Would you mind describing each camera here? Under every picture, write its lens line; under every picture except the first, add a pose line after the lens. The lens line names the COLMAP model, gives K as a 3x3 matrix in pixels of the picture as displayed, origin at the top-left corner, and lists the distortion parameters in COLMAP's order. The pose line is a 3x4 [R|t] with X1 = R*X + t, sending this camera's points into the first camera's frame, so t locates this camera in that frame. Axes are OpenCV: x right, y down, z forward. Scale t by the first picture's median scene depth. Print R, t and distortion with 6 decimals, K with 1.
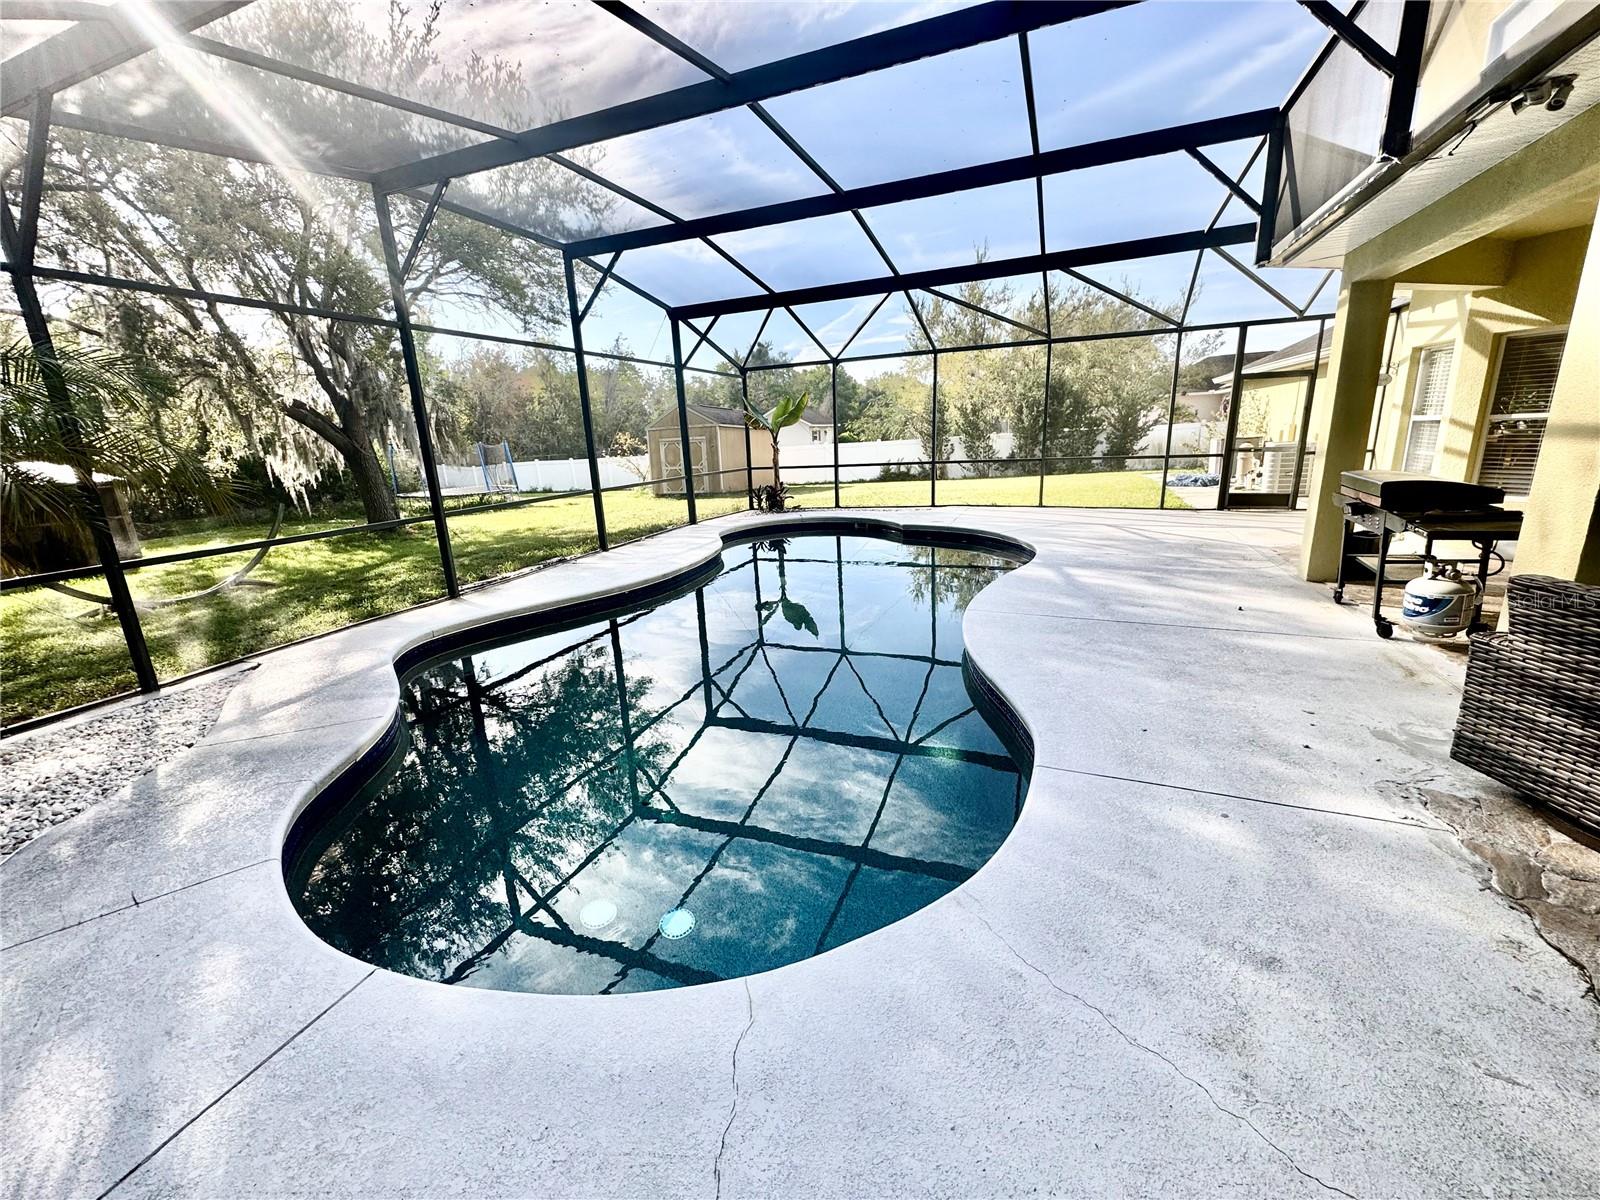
lens RADIAL K [[635.6, 0, 800.0], [0, 635.6, 600.0], [0, 0, 1]] dist [-0.000015, 0.000187]
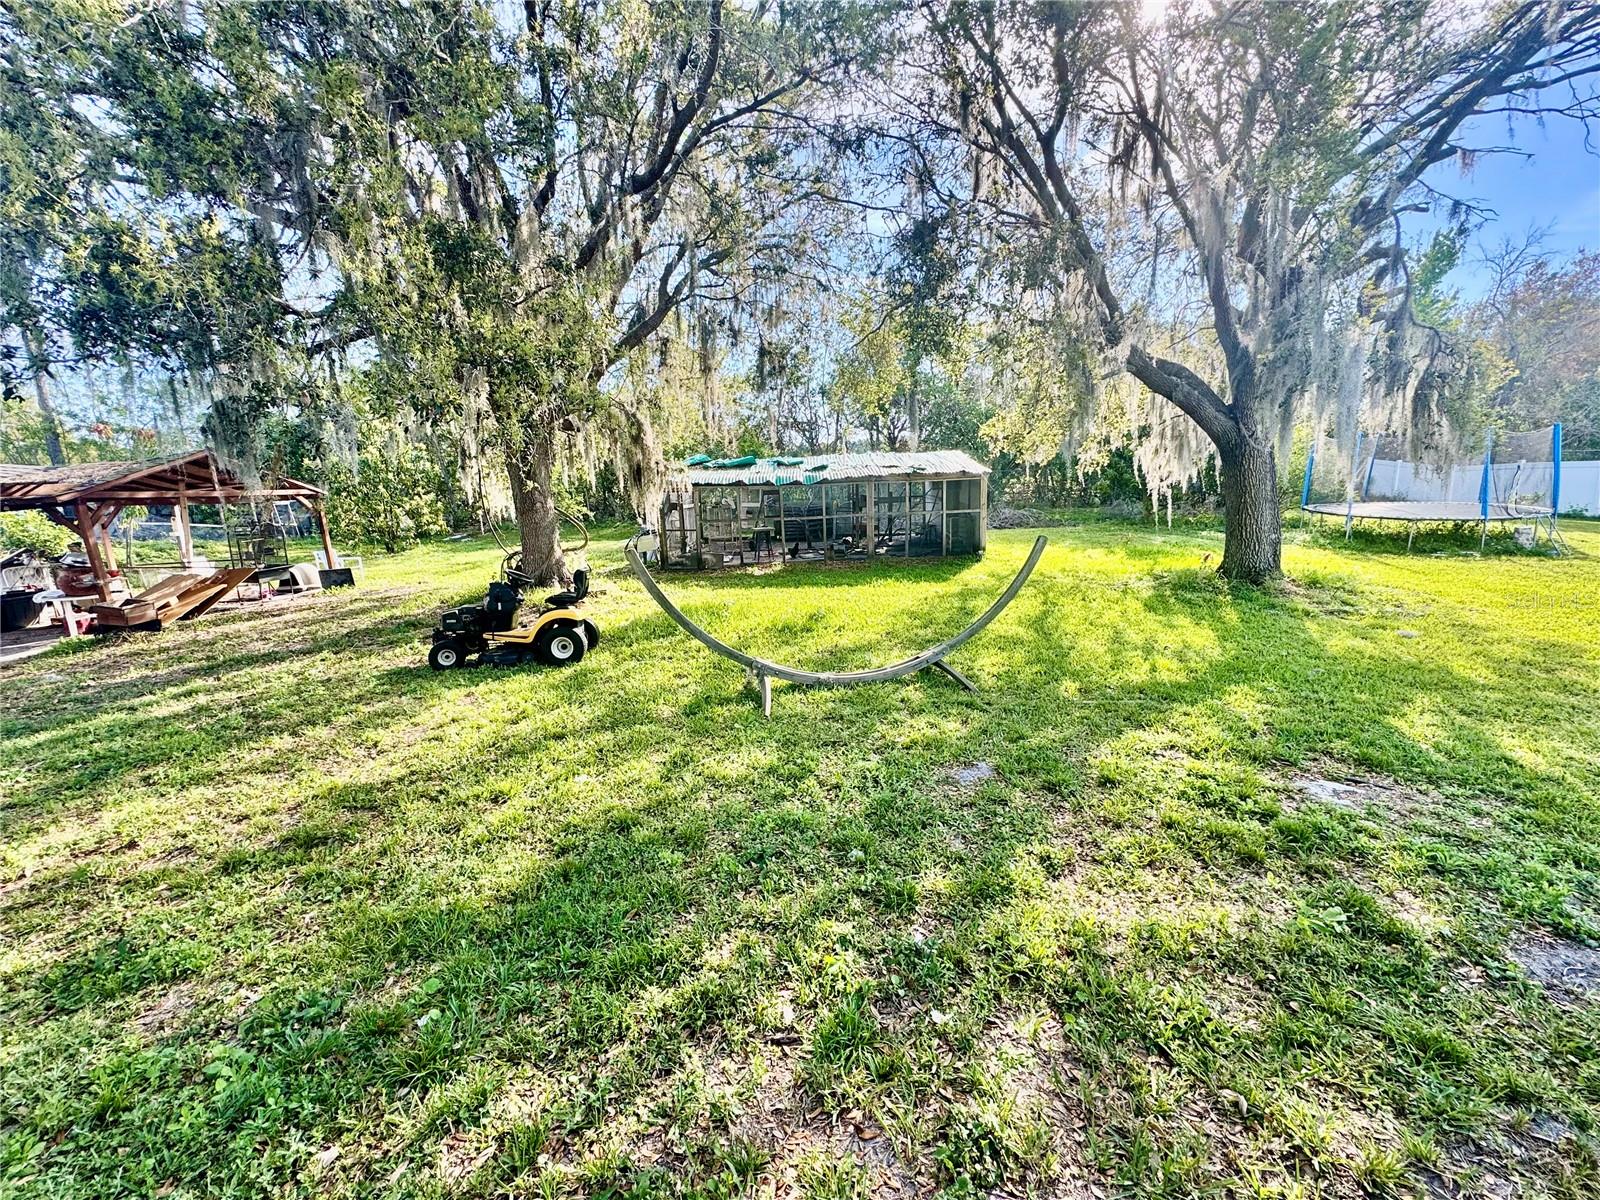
lens RADIAL K [[635.6, 0, 800.0], [0, 635.6, 600.0], [0, 0, 1]] dist [-0.000015, 0.000187]
pose [[0.316237, 0.235421, -0.919005, -0.204498], [-0.220568, 0.960419, 0.170131, -0.085867], [0.922683, 0.148902, 0.355647, 0.357774]]
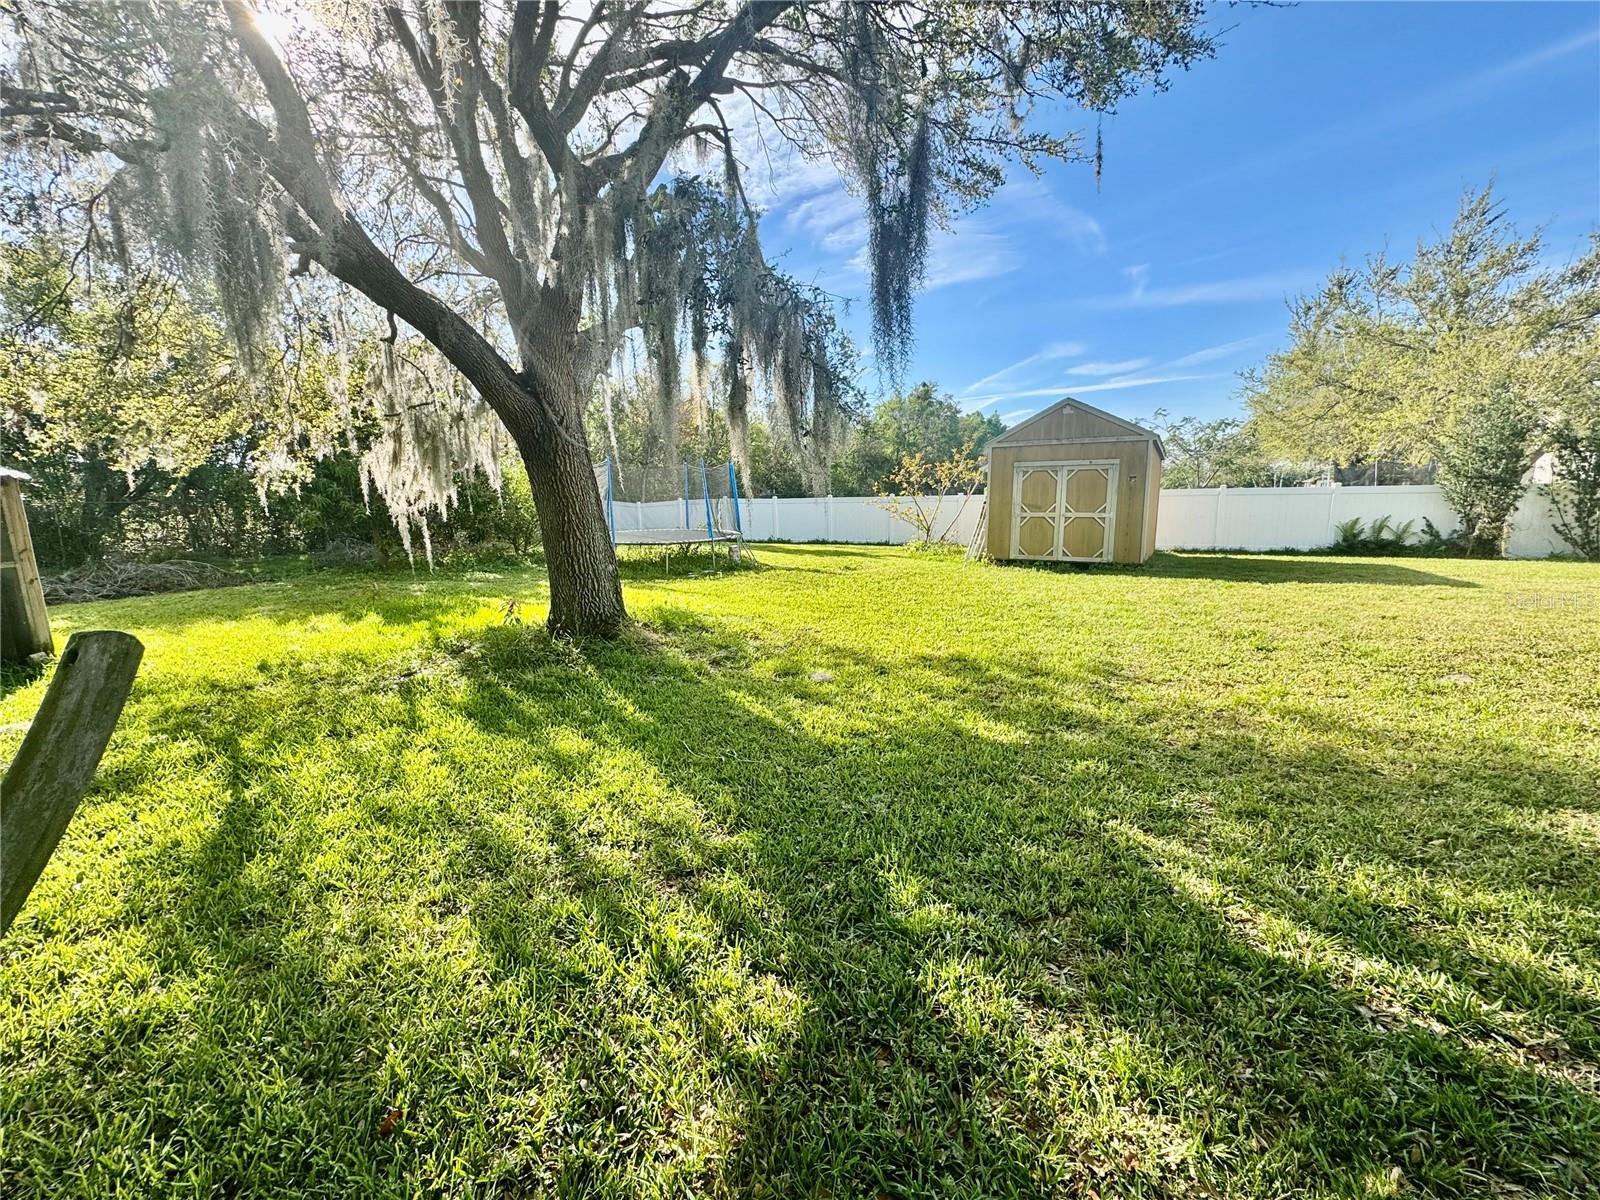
lens RADIAL K [[649.1, 0, 800.0], [0, 649.1, 600.0], [0, 0, 1]] dist [0.013508, 0.000079]
pose [[0.987108, 0.063948, -0.146725, -0.402393], [-0.076034, 0.994027, -0.078294, -0.093398], [0.140842, 0.088441, 0.986074, 0.532513]]
